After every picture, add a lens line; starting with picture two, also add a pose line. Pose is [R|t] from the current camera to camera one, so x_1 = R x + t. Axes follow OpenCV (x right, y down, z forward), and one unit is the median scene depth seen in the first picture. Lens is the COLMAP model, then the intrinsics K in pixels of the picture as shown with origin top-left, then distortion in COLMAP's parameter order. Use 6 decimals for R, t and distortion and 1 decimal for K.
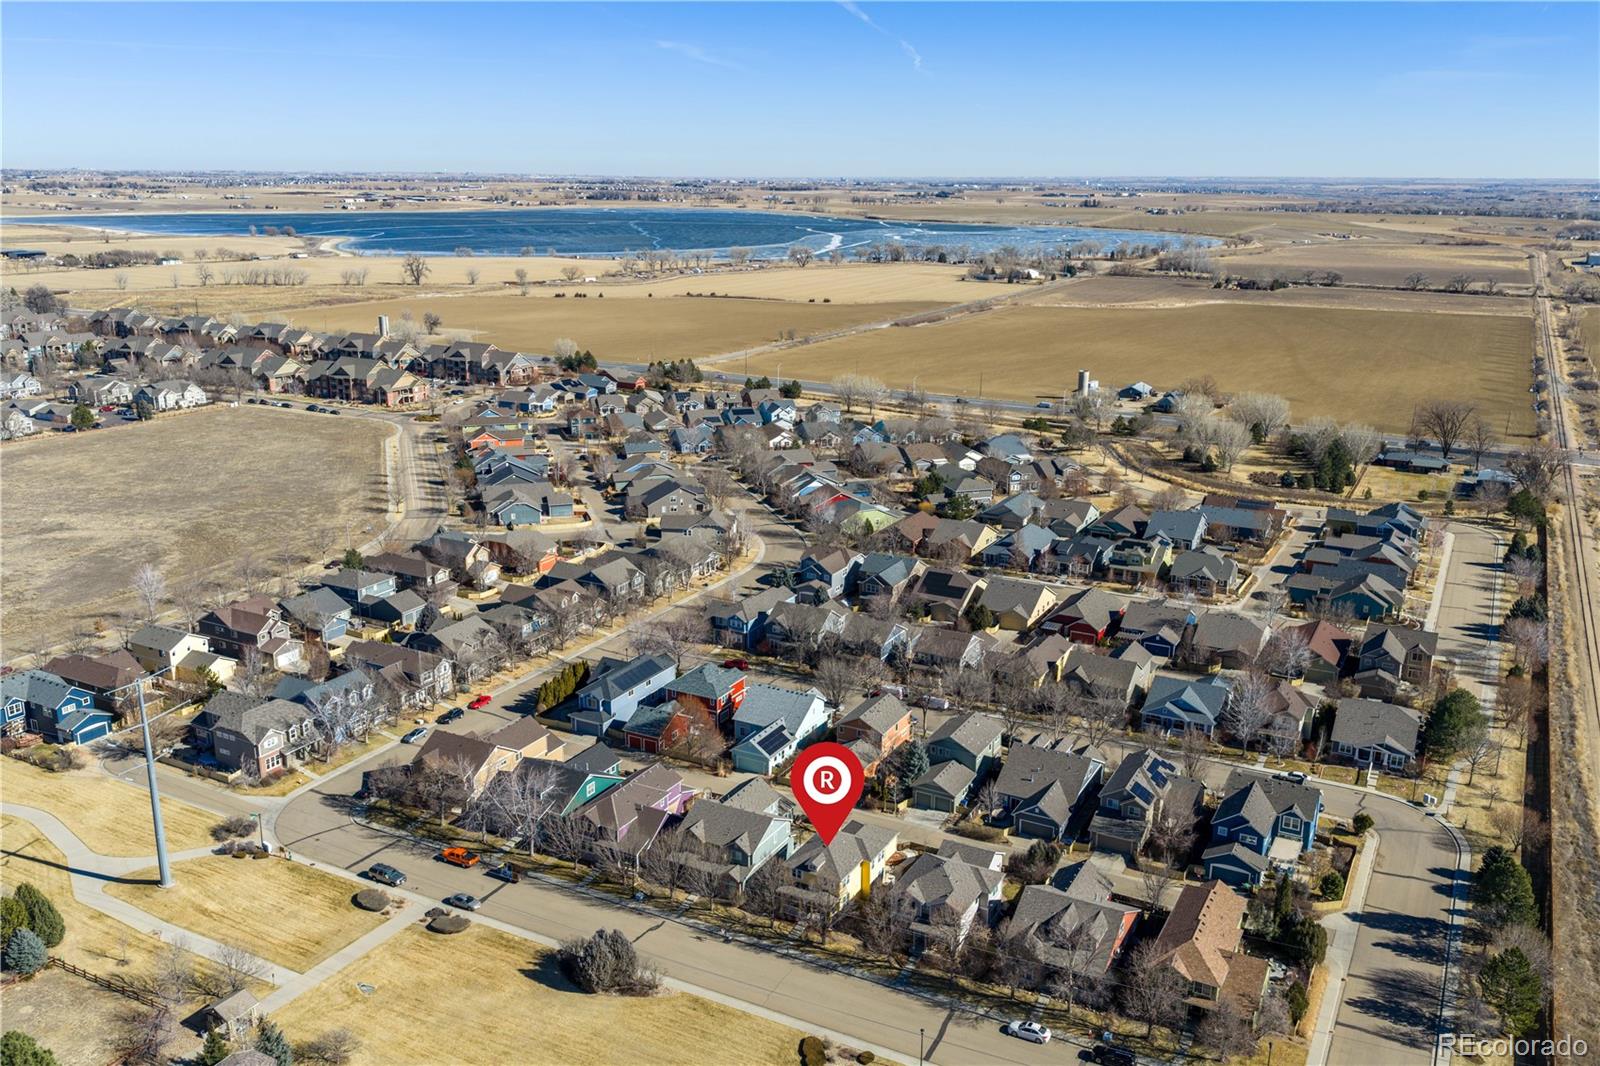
lens RADIAL K [[1303.1, 0, 809.8], [0, 1303.1, 607.5], [0, 0, 1]] dist [0.007534, -0.011214]
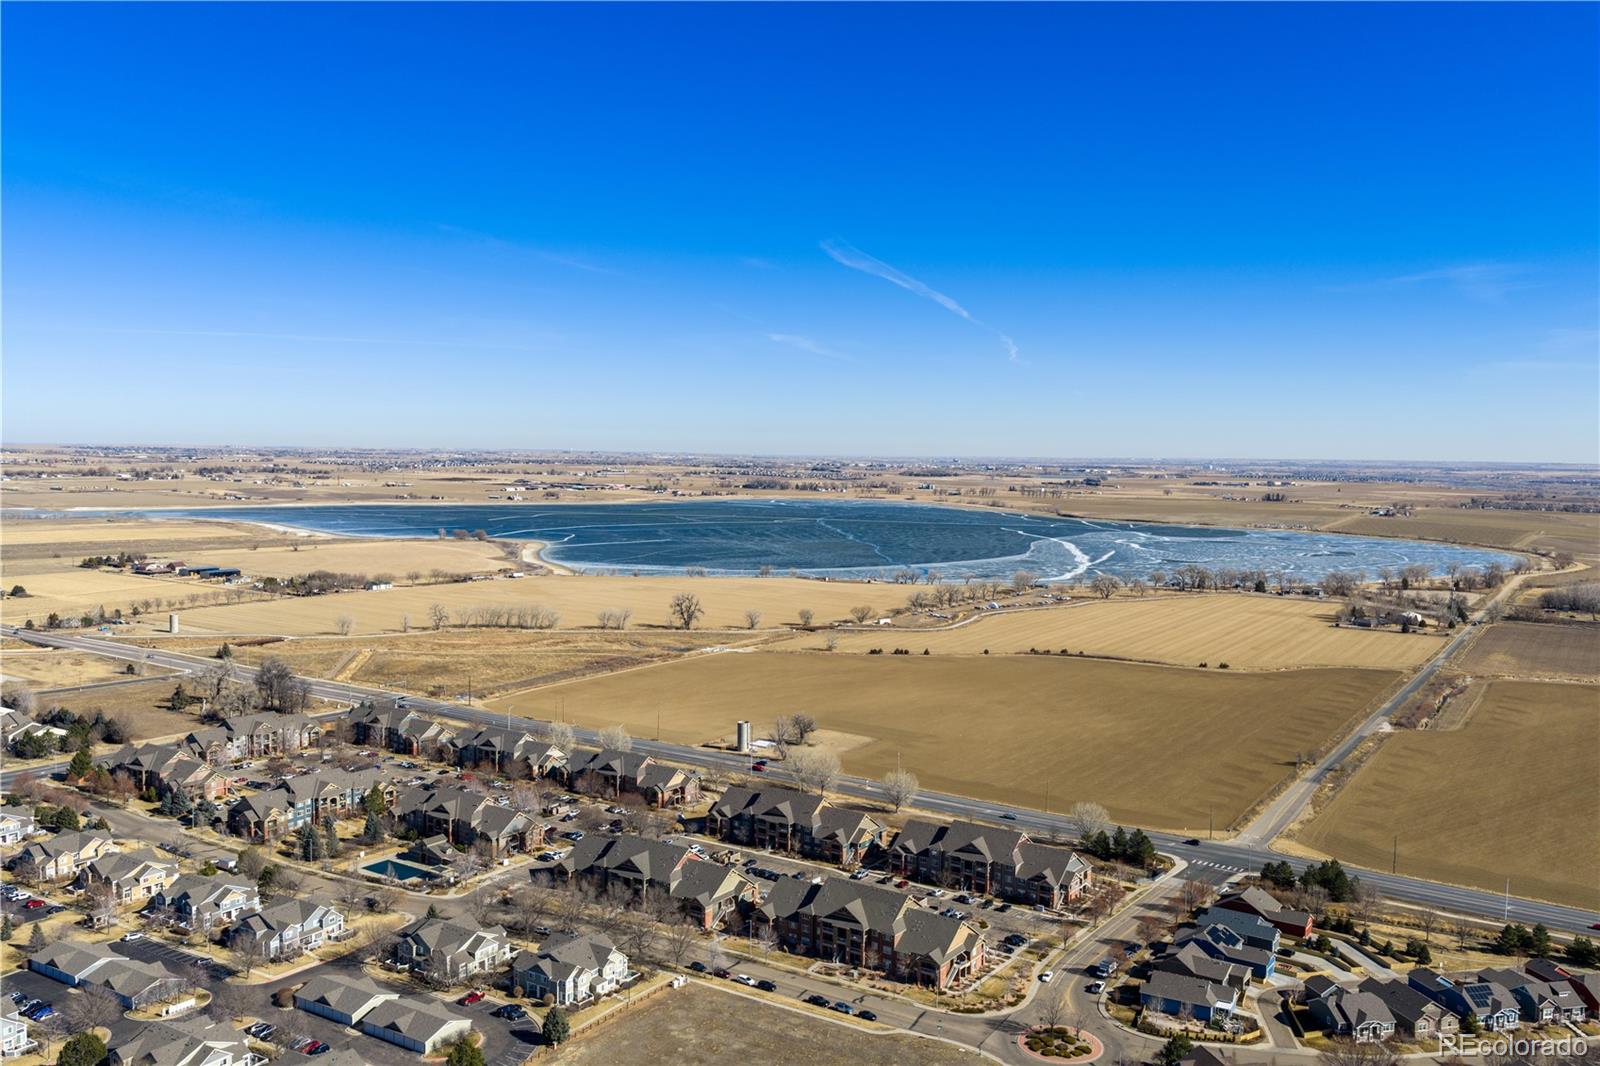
lens RADIAL K [[1266.0, 0, 800.0], [0, 1266.0, 533.0], [0, 0, 1]] dist [0.009551, -0.005801]
pose [[0.998252, 0.008641, -0.058459, -0.124154], [-0.022929, 0.968387, -0.248397, -0.073436], [0.054465, 0.249303, 0.966893, 0.141976]]
